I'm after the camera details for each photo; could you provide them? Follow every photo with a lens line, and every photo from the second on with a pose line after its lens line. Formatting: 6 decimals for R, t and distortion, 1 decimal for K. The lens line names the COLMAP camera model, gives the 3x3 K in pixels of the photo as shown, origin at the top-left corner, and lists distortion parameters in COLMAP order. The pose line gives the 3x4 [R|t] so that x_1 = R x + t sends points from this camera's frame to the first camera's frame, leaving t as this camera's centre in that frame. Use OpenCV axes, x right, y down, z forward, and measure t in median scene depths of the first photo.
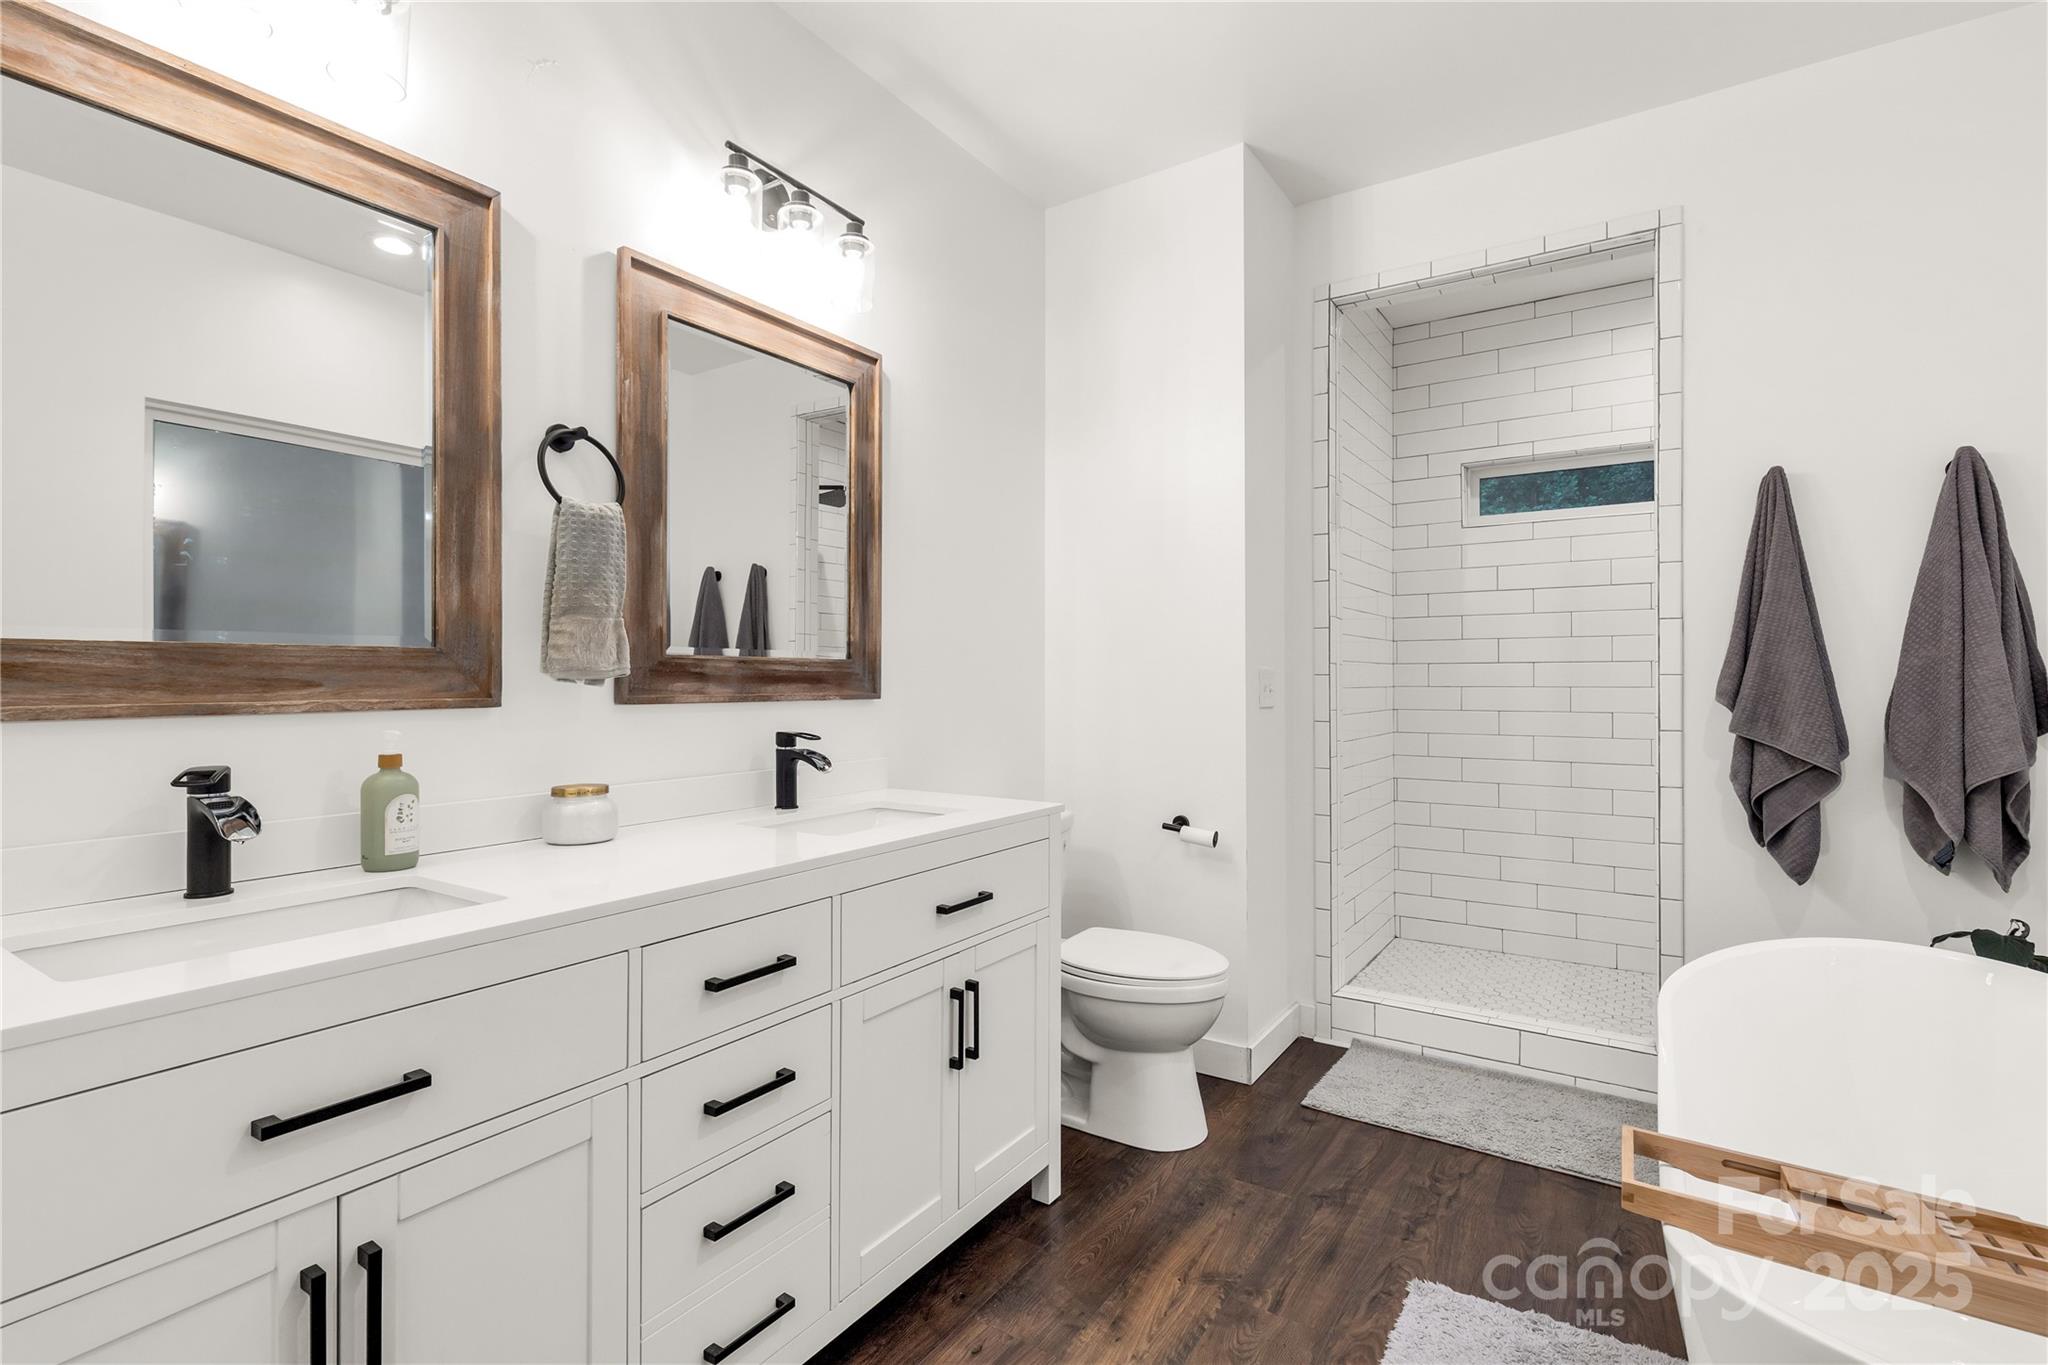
lens RADIAL K [[949.5, 0, 1023.7], [0, 949.5, 678.9], [0, 0, 1]] dist [-0.000726, 0.000786]
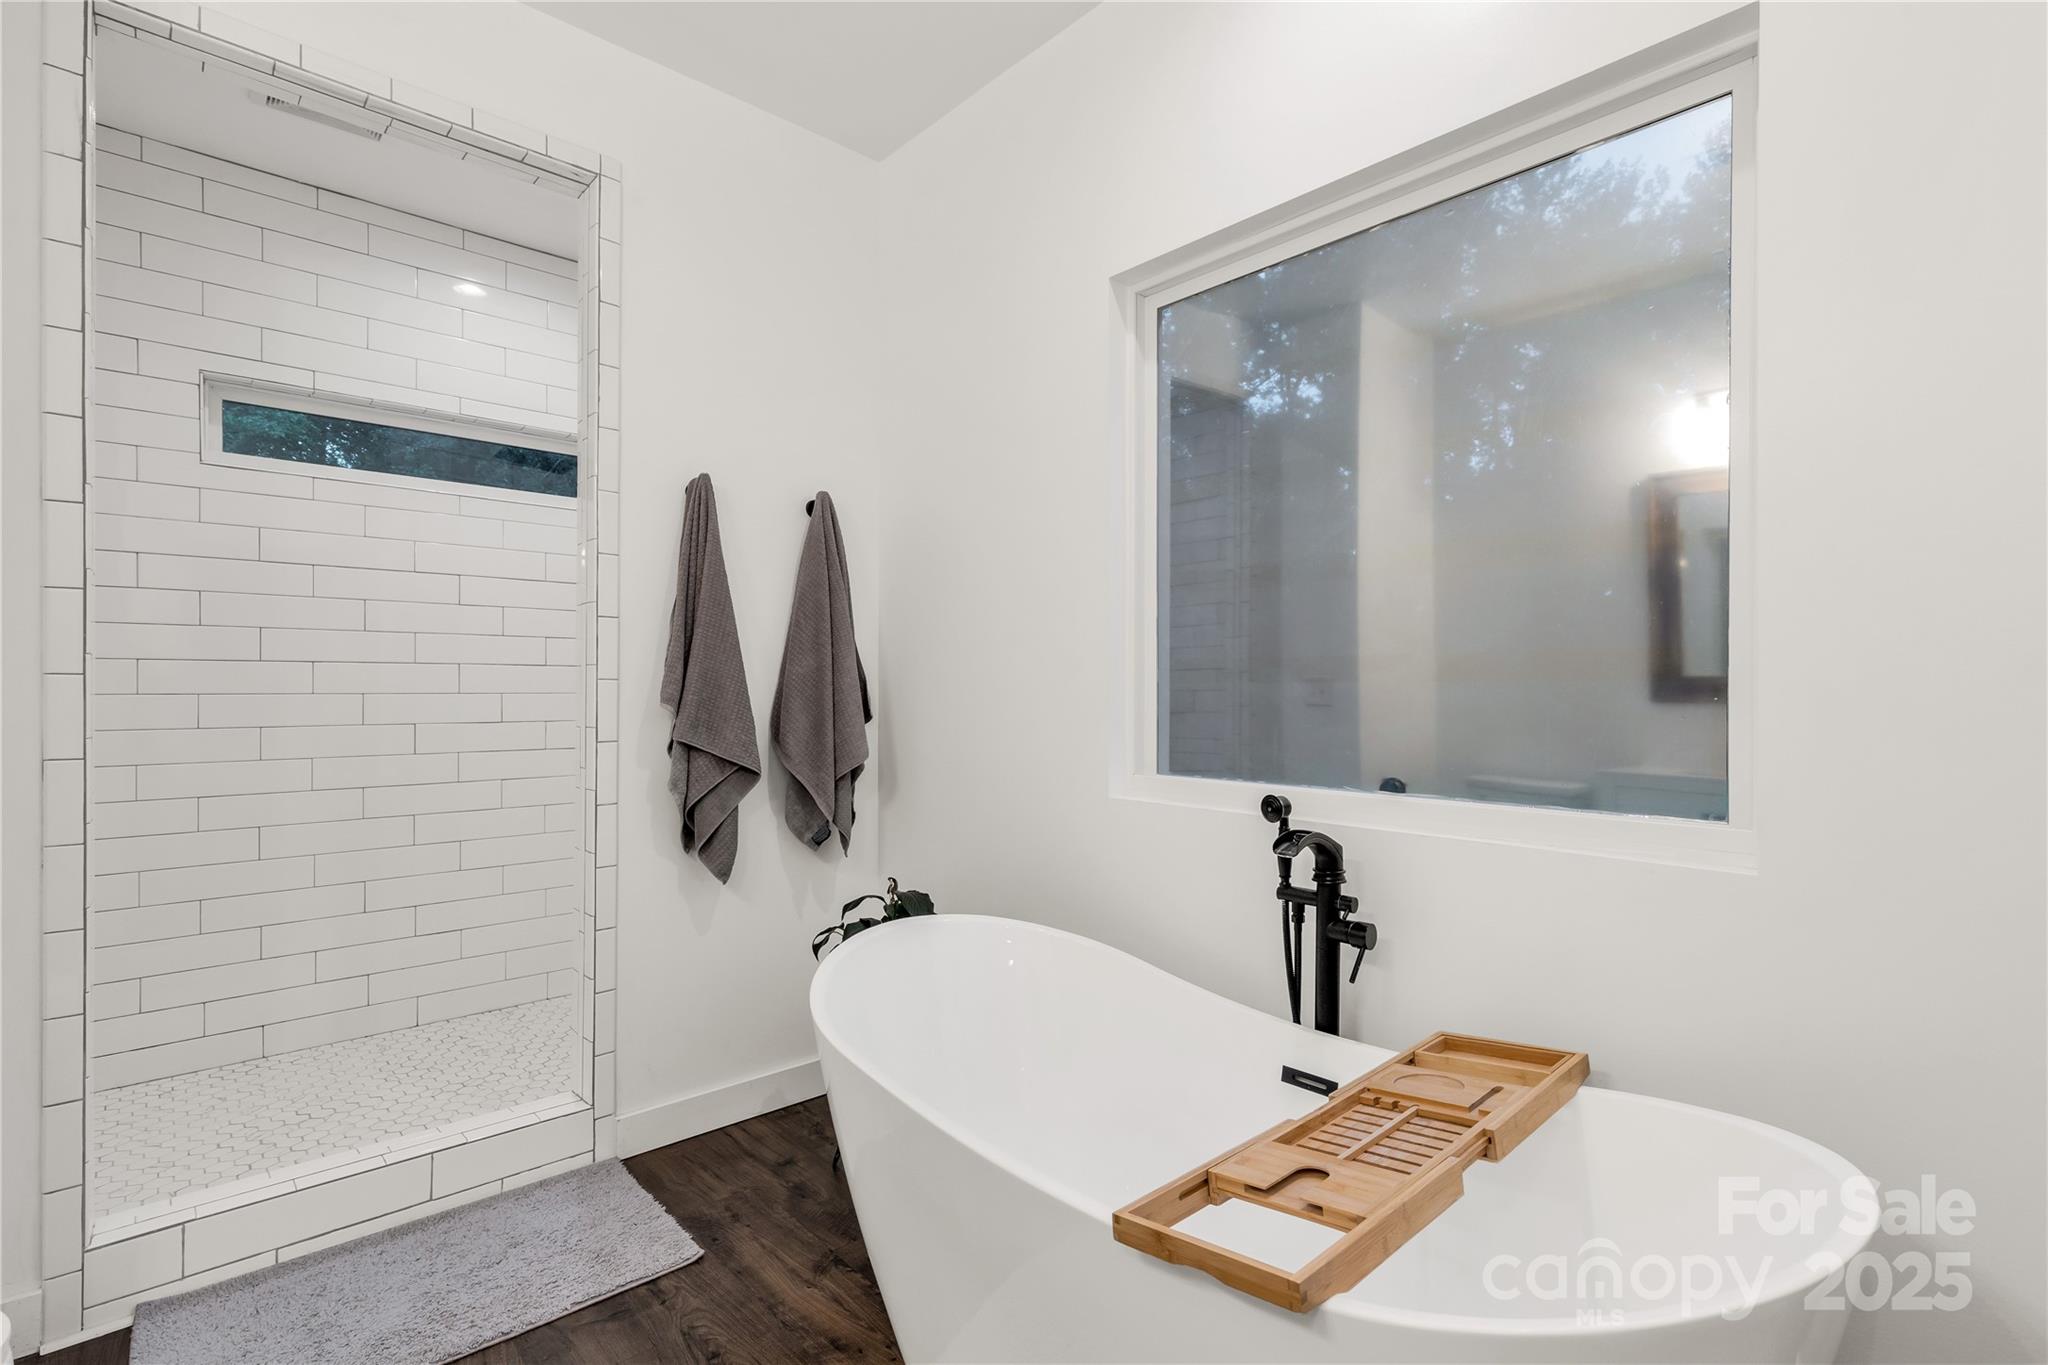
lens RADIAL K [[949.5, 0, 1023.6], [0, 949.5, 689.8], [0, 0, 1]] dist [-0.000726, 0.000786]
pose [[0.245640, -0.001364, 0.969360, -0.087919], [-0.003964, 0.999989, 0.002412, 0.001791], [-0.969353, -0.004435, 0.245632, 0.374425]]
